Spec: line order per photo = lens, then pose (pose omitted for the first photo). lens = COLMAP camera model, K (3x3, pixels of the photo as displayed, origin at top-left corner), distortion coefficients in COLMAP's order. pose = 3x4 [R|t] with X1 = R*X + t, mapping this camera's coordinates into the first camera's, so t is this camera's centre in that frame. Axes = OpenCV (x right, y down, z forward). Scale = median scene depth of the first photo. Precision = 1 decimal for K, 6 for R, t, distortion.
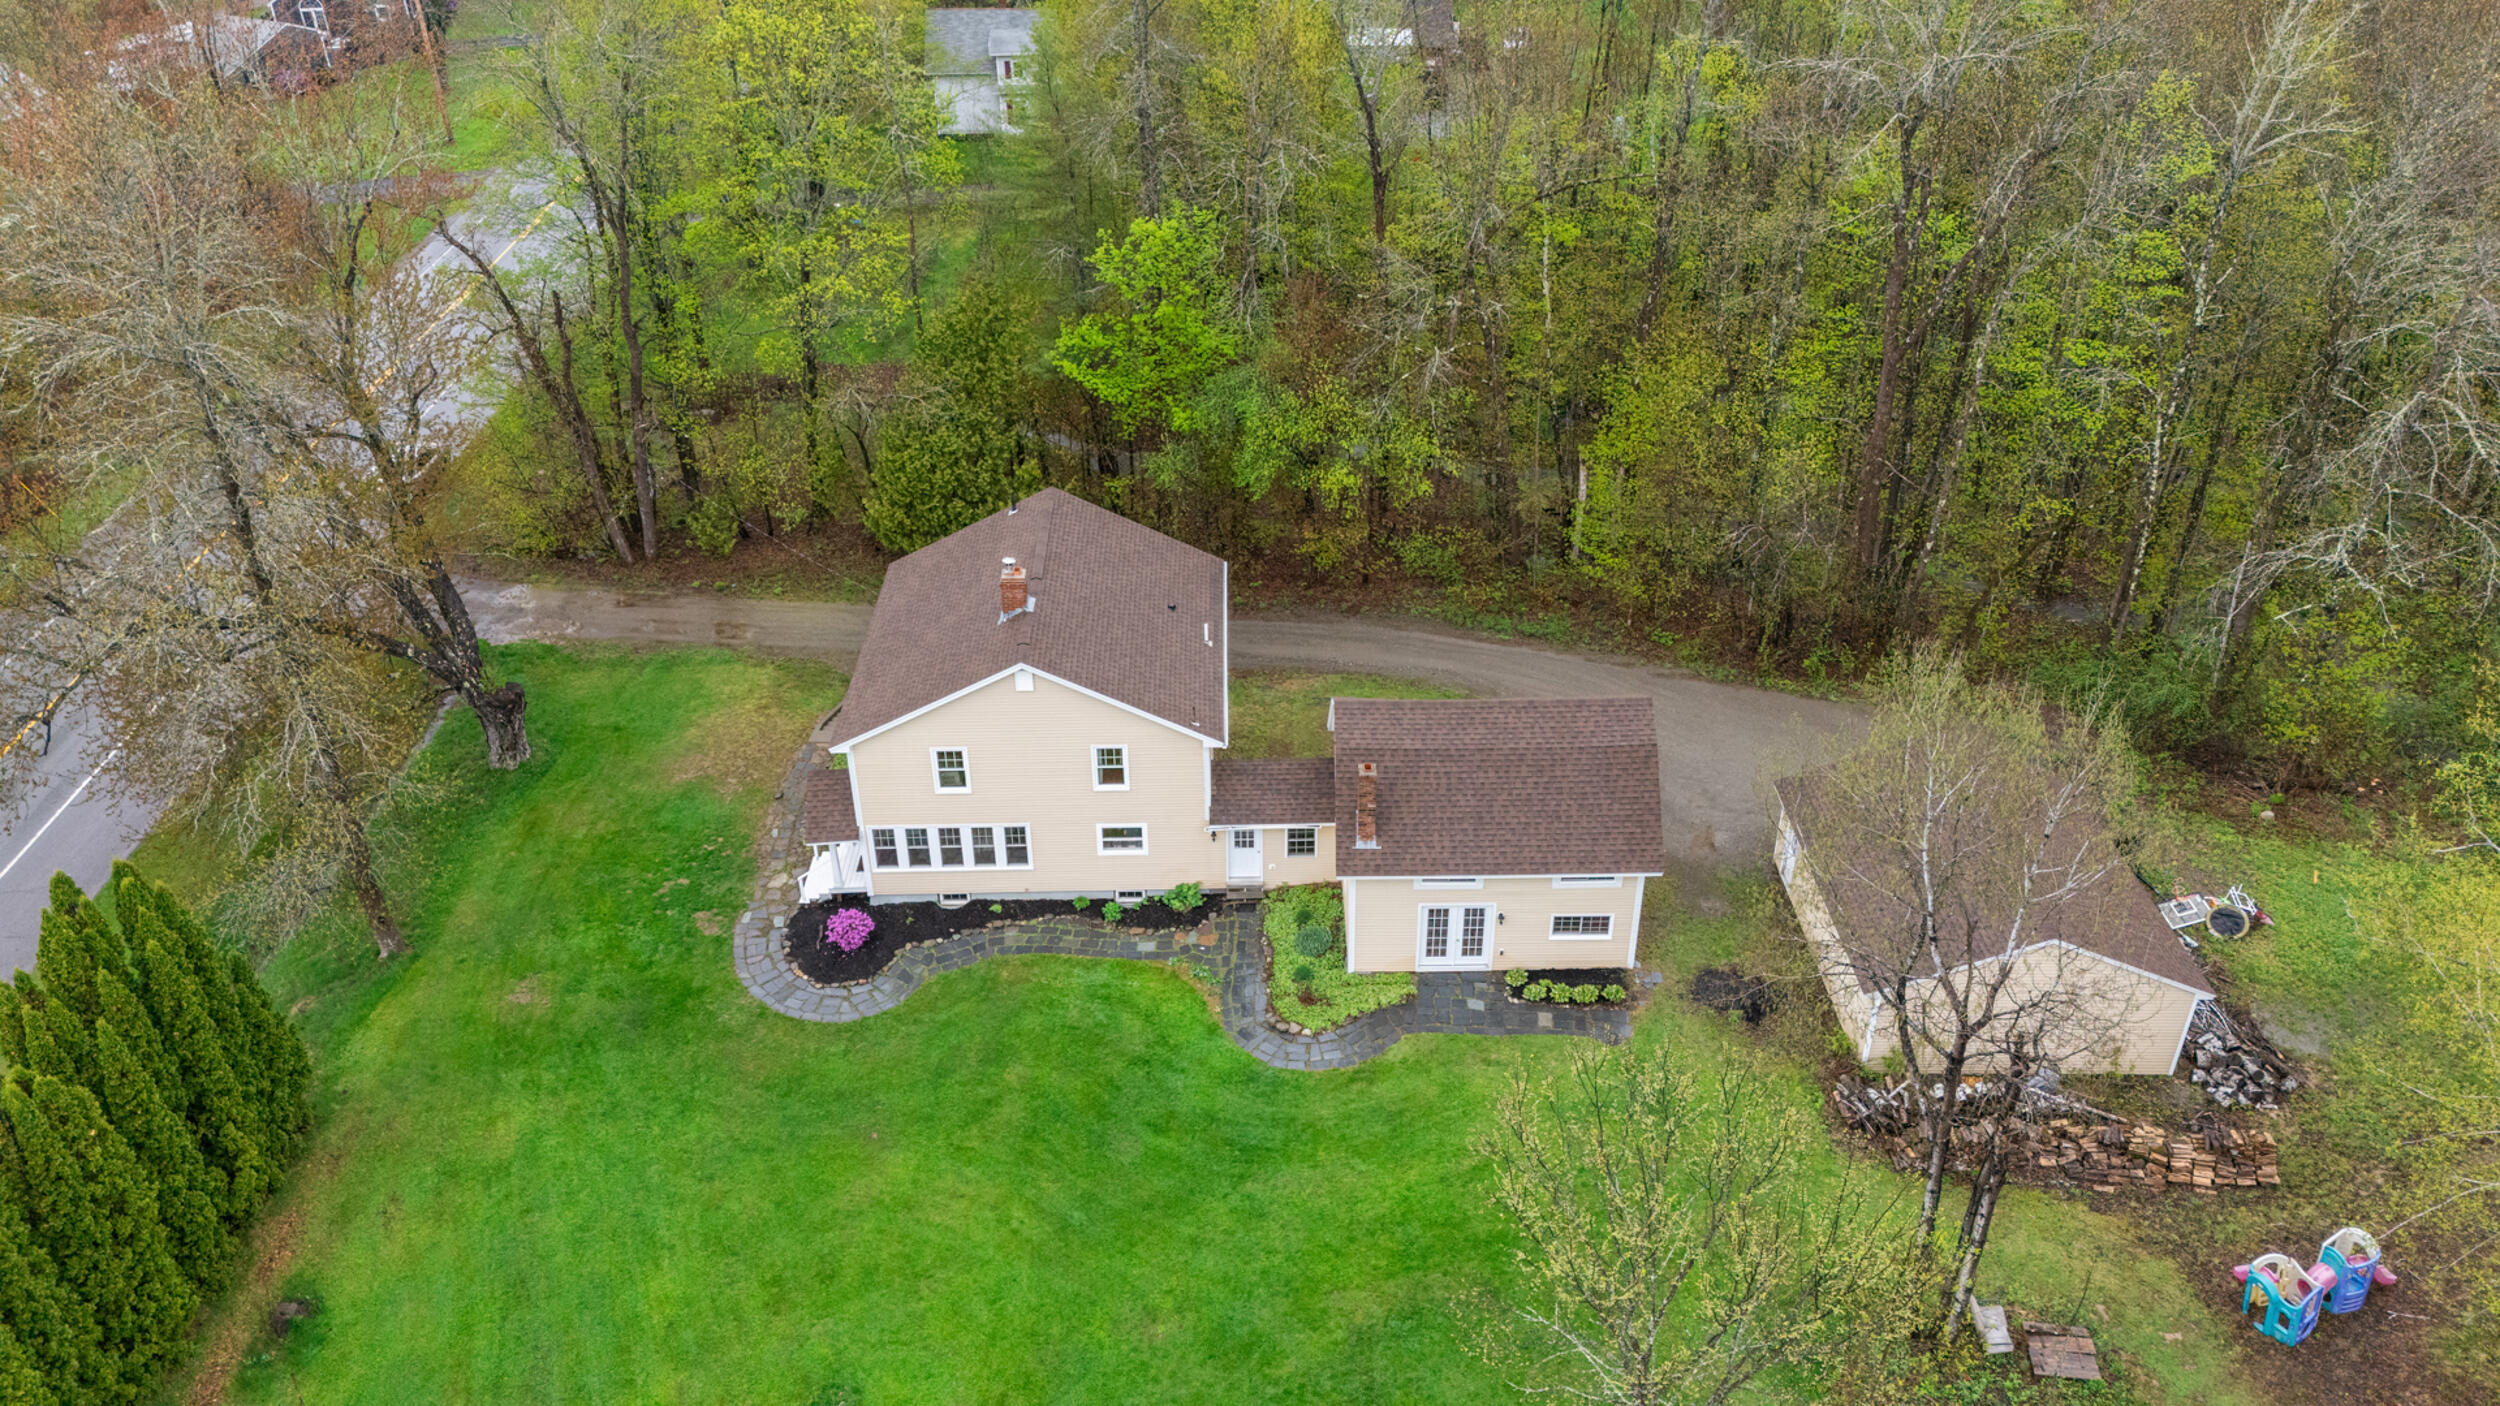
lens RADIAL K [[1883.3, 0, 1250.0], [0, 1883.3, 703.0], [0, 0, 1]] dist [0.044069, -0.003748]
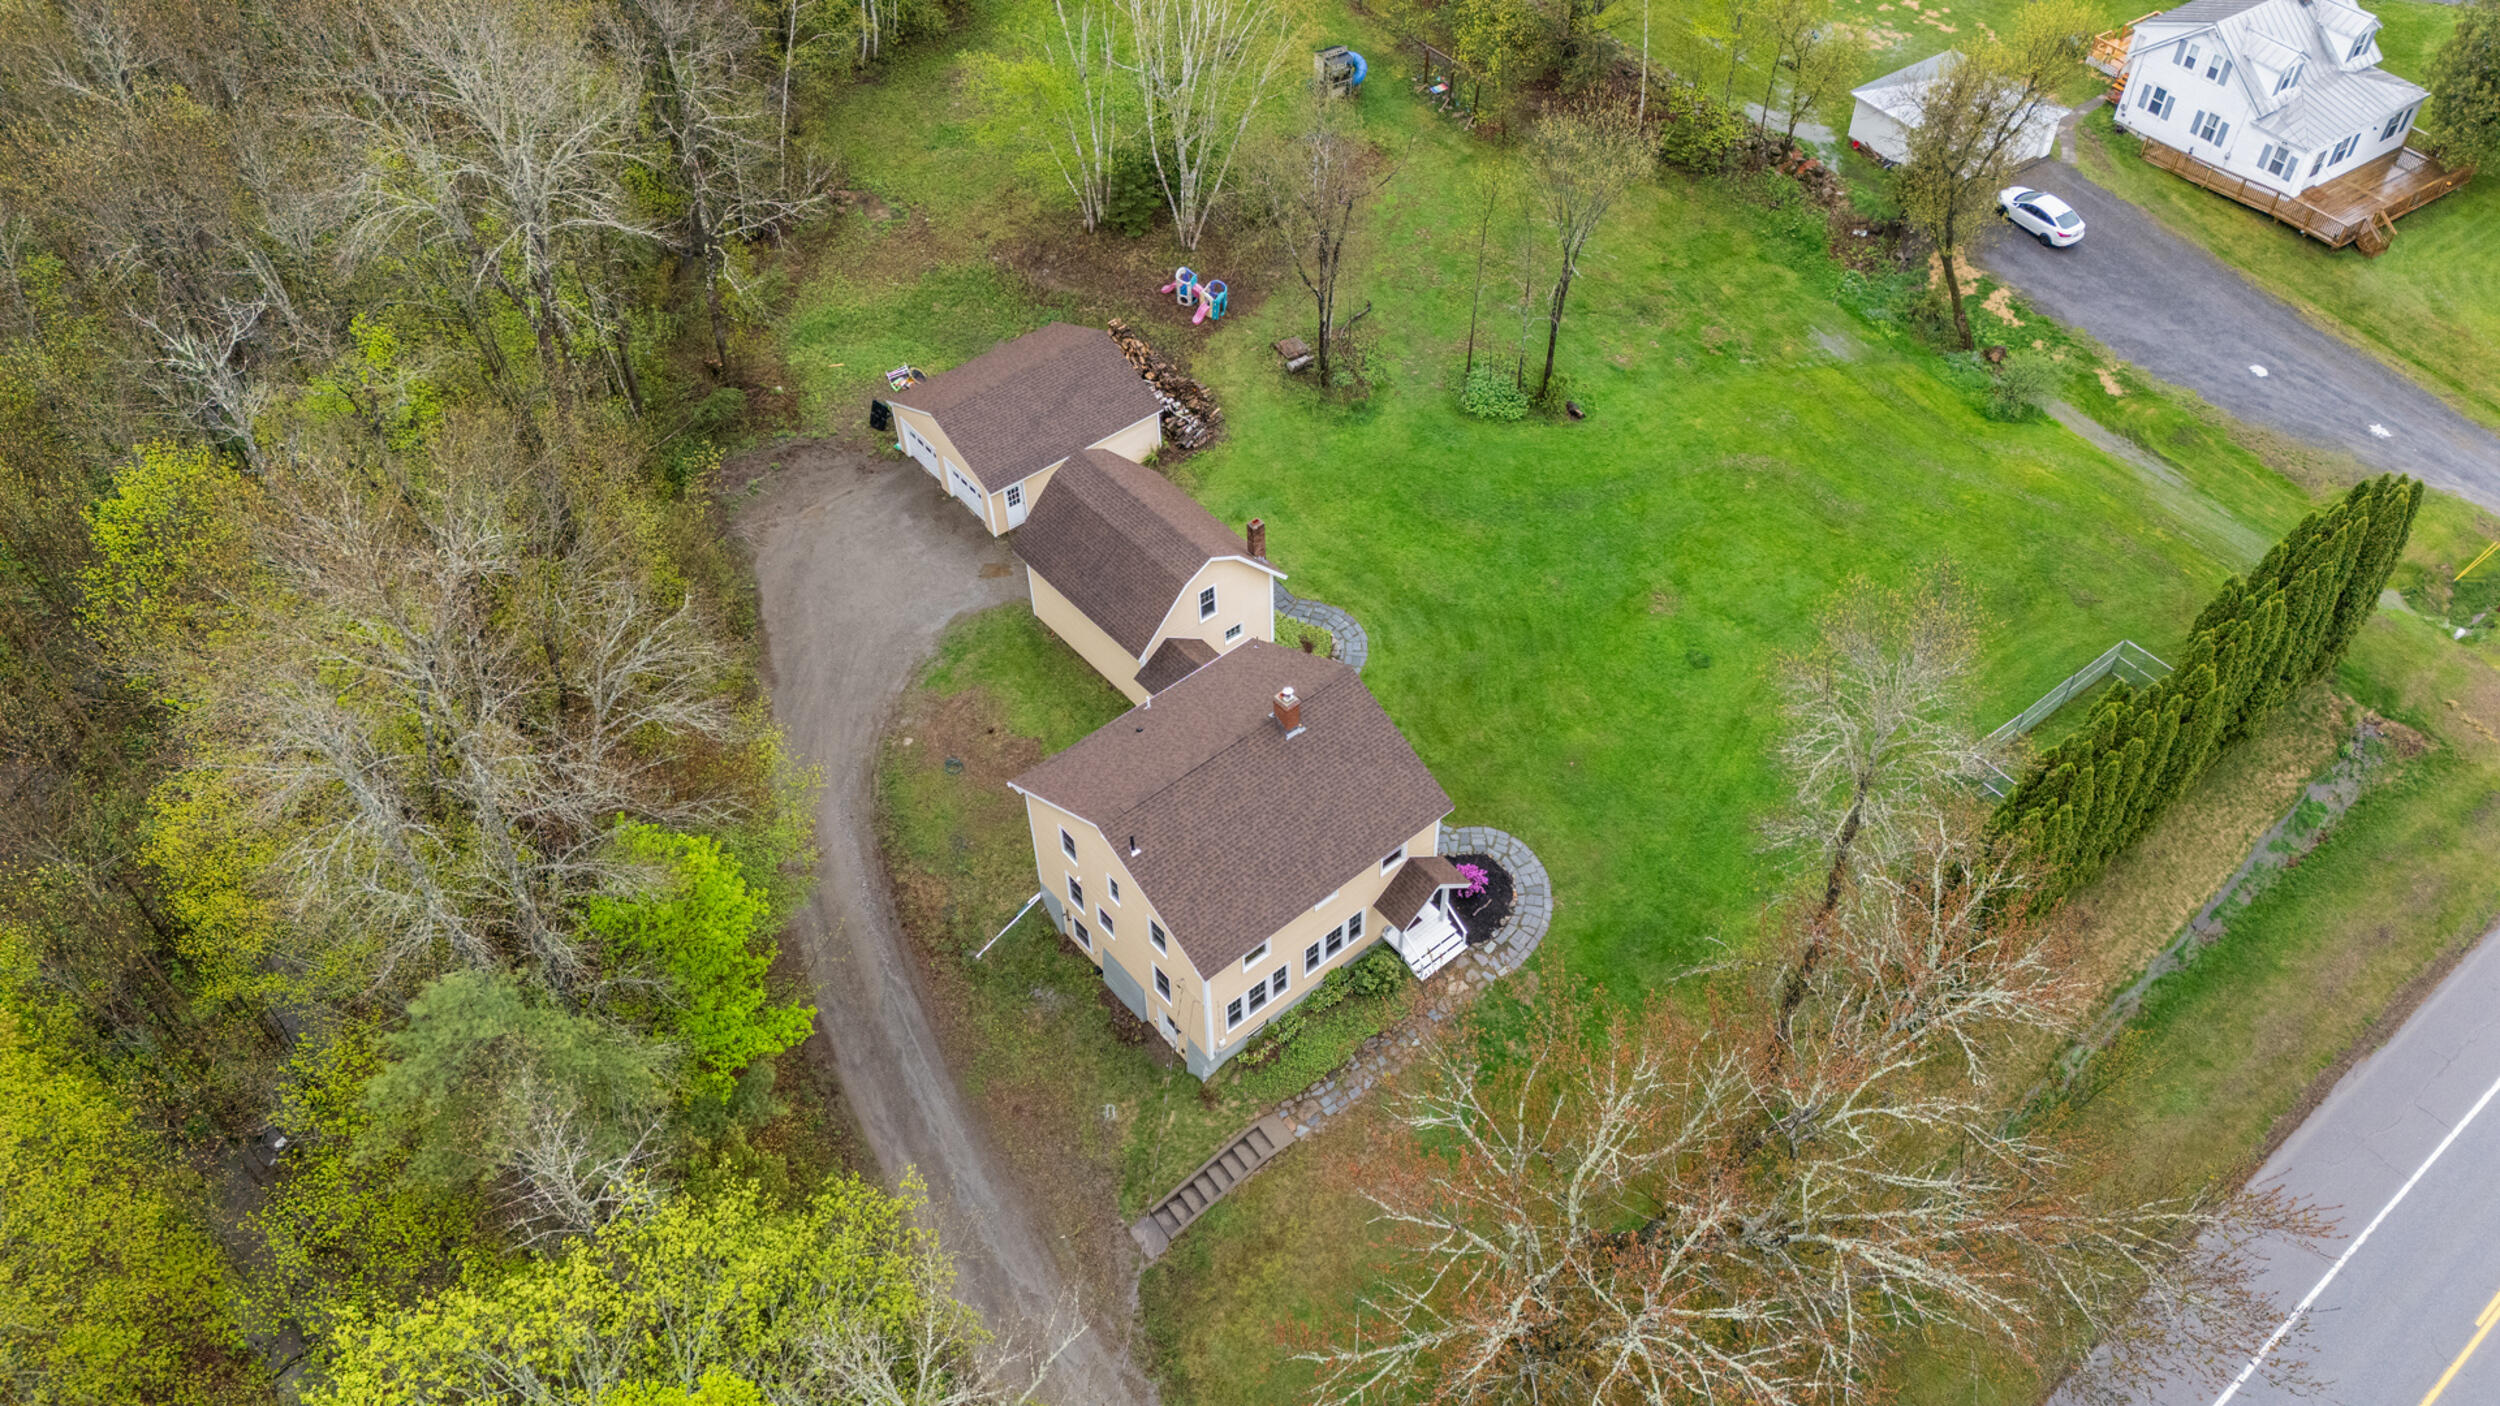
lens RADIAL K [[1826.2, 0, 1265.0], [0, 1826.2, 740.6], [0, 0, 1]] dist [0.093030, -0.083821]
pose [[-0.639351, -0.553489, 0.533742, -0.748668], [0.430047, 0.318031, 0.844935, -1.043212], [-0.637409, 0.769744, 0.034693, 0.986815]]
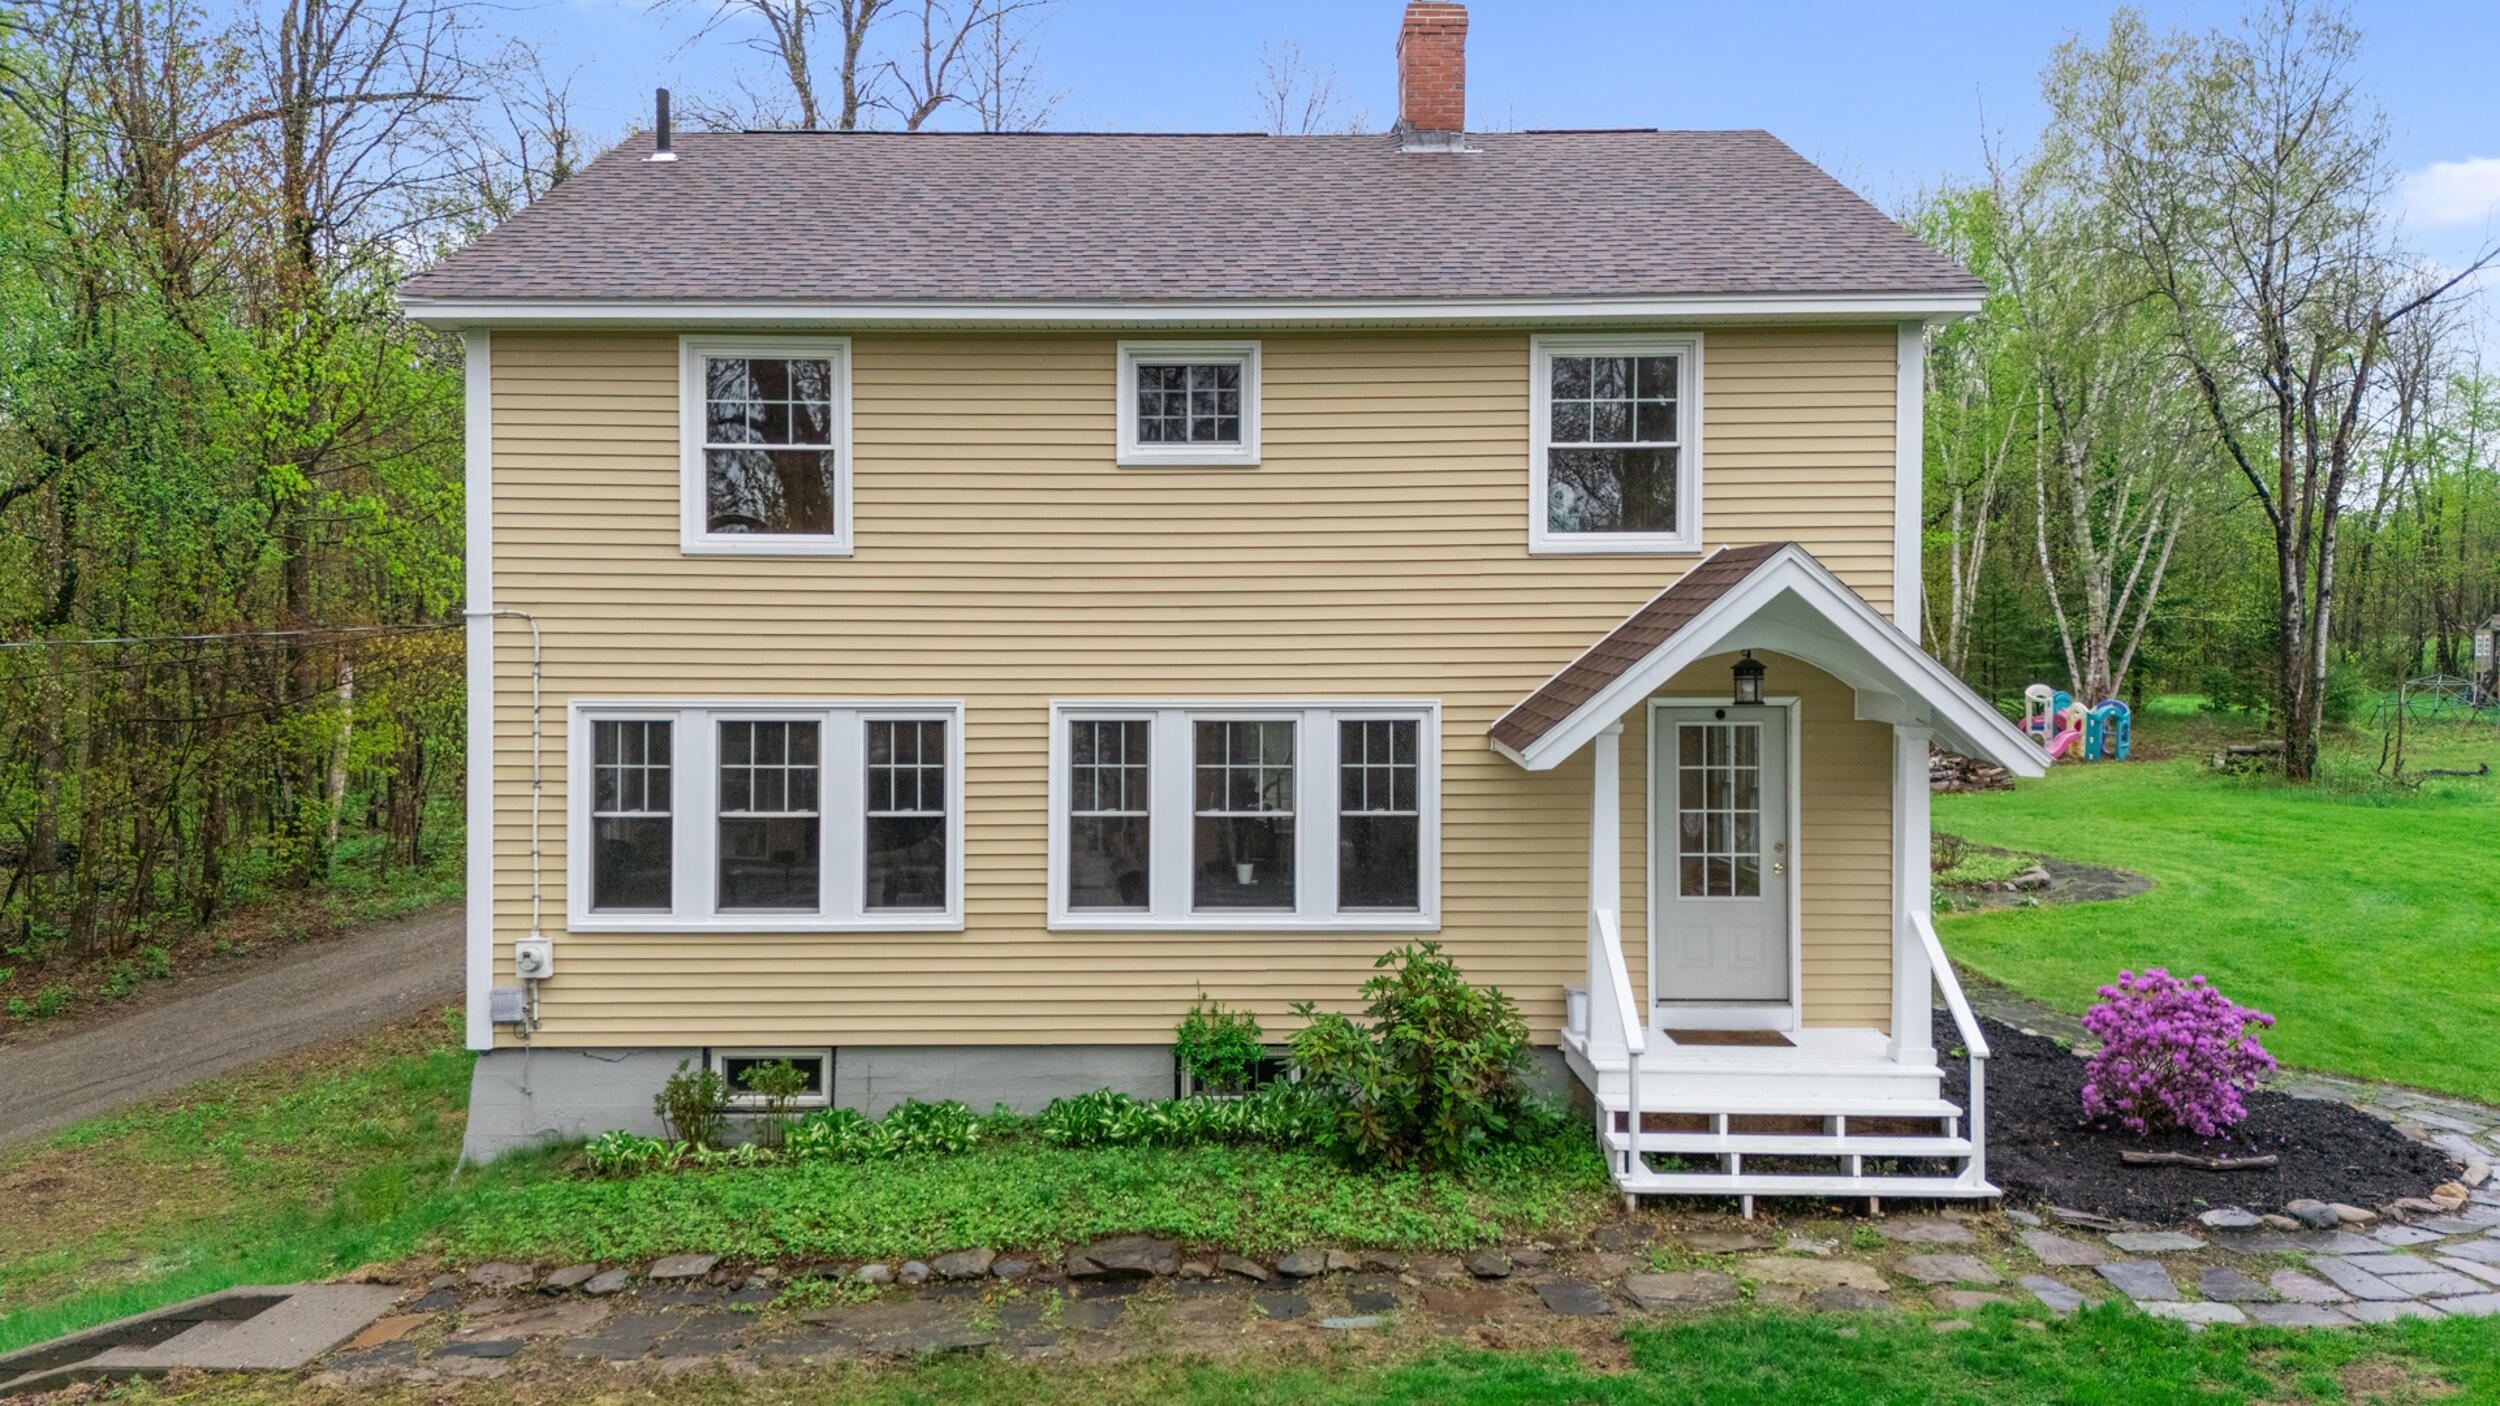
lens RADIAL K [[1970.5, 0, 1250.0], [0, 1970.5, 703.0], [0, 0, 1]] dist [0.053746, -0.001925]
pose [[-0.006047, -0.003531, 0.999975, -0.478182], [0.528407, 0.848968, 0.006193, 0.024328], [-0.848969, 0.528432, -0.003268, 1.093223]]
